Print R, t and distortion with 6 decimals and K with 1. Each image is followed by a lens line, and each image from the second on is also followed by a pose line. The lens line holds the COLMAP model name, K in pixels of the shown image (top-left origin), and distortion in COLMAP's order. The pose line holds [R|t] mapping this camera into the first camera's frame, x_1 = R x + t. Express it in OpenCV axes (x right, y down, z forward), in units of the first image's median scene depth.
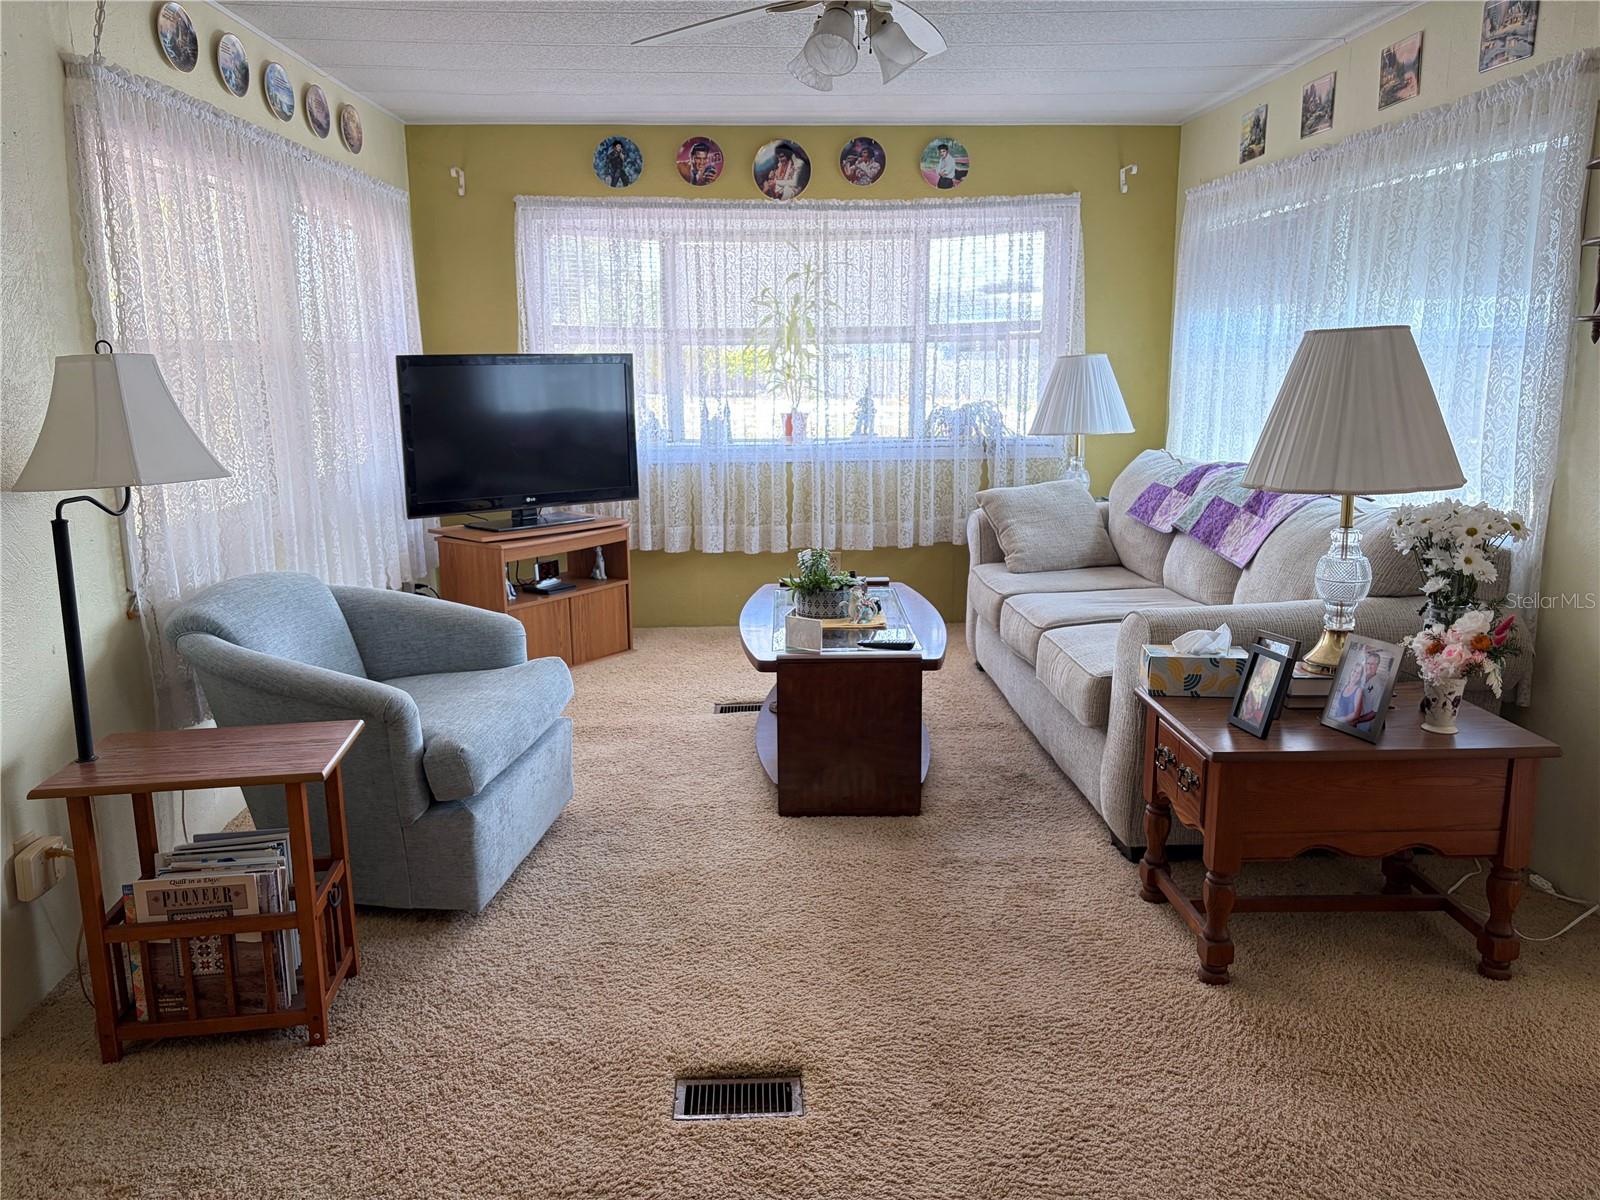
lens RADIAL K [[1204.3, 0, 810.4], [0, 1204.3, 608.4], [0, 0, 1]] dist [0.060404, -0.062167]
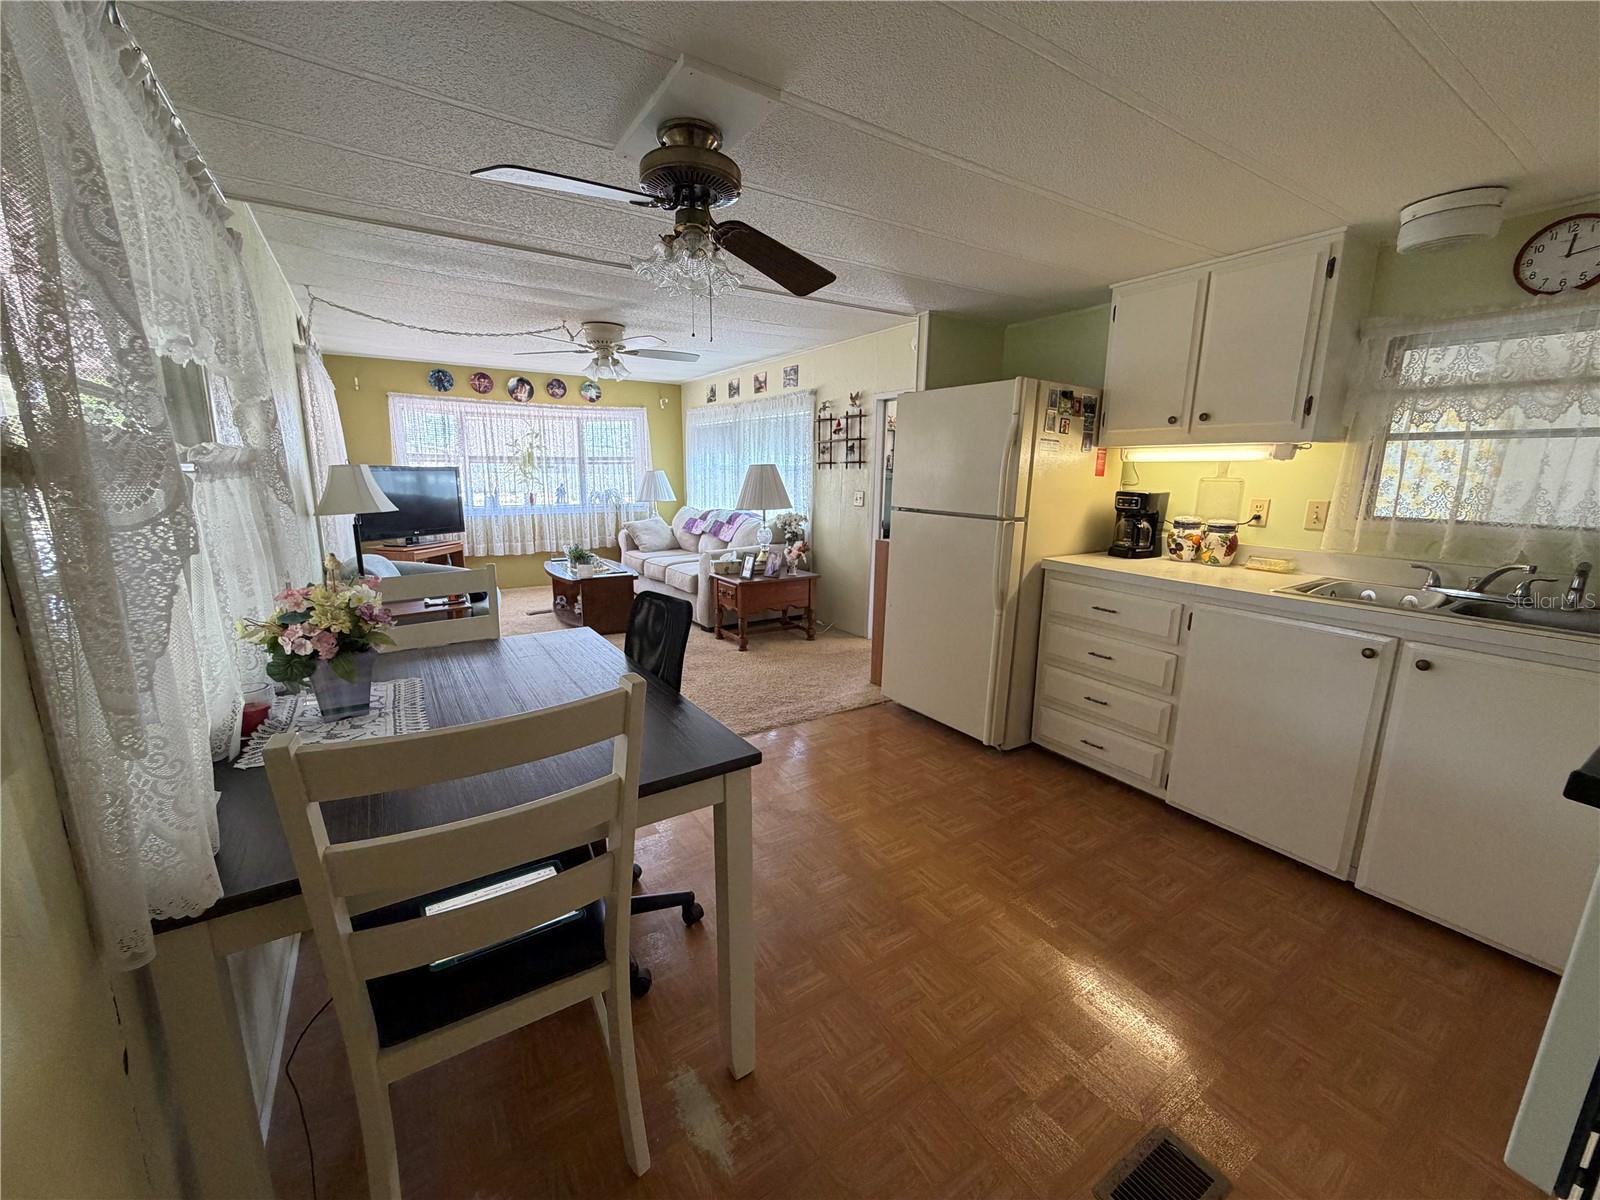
lens RADIAL K [[630.5, 0, 799.3], [0, 630.5, 601.4], [0, 0, 1]] dist [0.001386, -0.000145]
pose [[0.865247, -0.086894, 0.493757, -0.262610], [0.088460, 0.995874, 0.020243, 0.091971], [-0.493479, 0.026163, 0.869364, -0.420650]]
